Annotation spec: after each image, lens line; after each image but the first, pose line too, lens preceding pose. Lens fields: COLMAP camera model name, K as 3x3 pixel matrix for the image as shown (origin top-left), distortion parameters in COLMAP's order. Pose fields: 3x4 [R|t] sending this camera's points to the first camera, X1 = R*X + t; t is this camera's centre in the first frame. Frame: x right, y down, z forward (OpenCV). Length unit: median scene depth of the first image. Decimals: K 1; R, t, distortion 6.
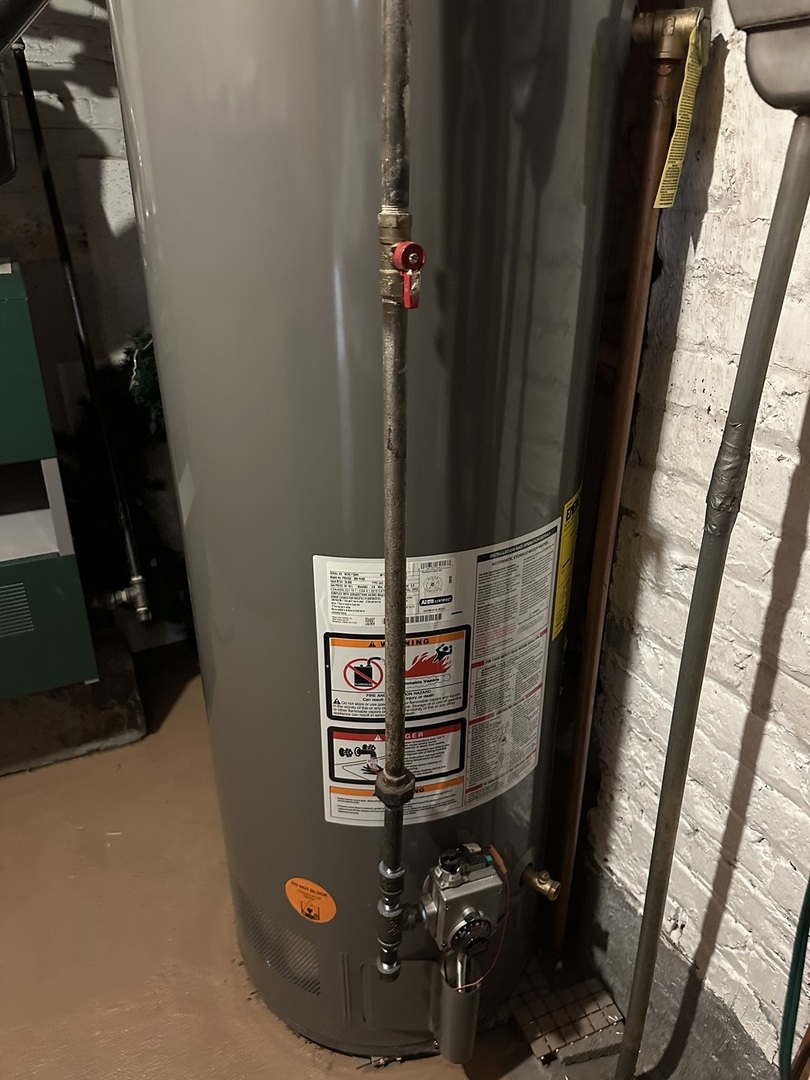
lens RADIAL K [[770.0, 0, 406.7], [0, 770.0, 536.3], [0, 0, 1]] dist [0.004750, 0.001549]
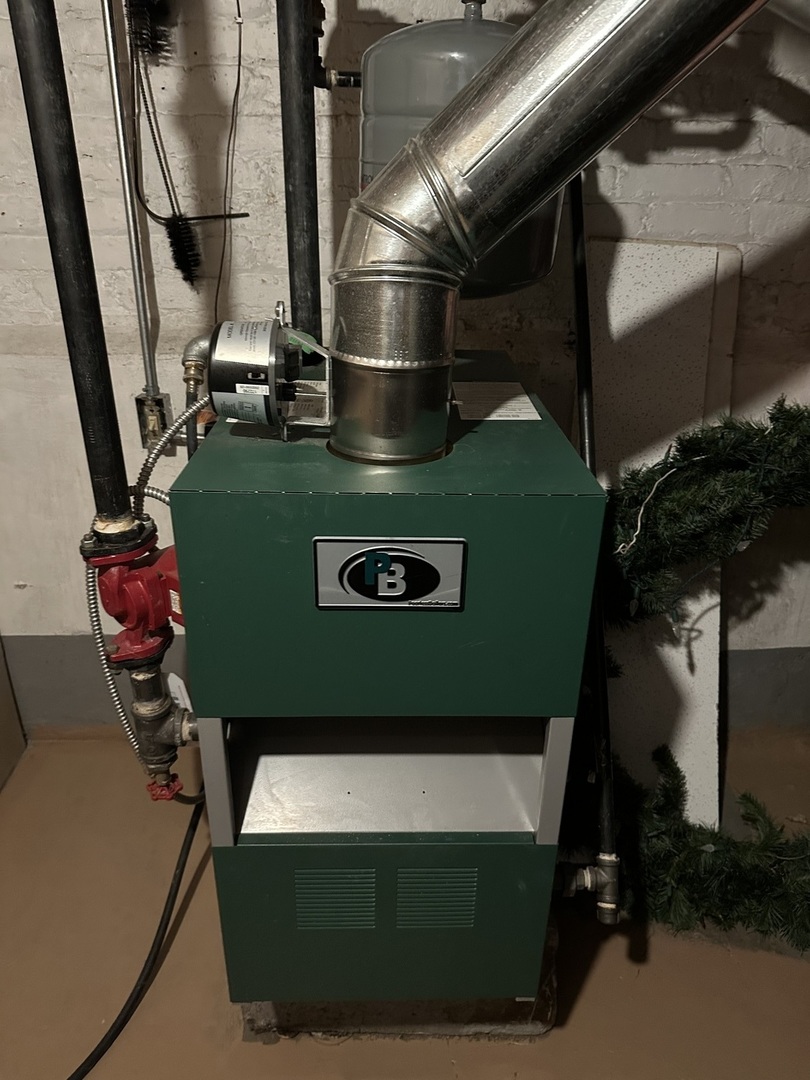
lens RADIAL K [[770.0, 0, 404.5], [0, 770.0, 543.5], [0, 0, 1]] dist [0.004750, 0.001549]
pose [[0.911298, 0.166775, -0.376461, -0.276320], [-0.183456, 0.982990, -0.008618, -0.162528], [0.368620, 0.076918, 0.926392, 0.255306]]
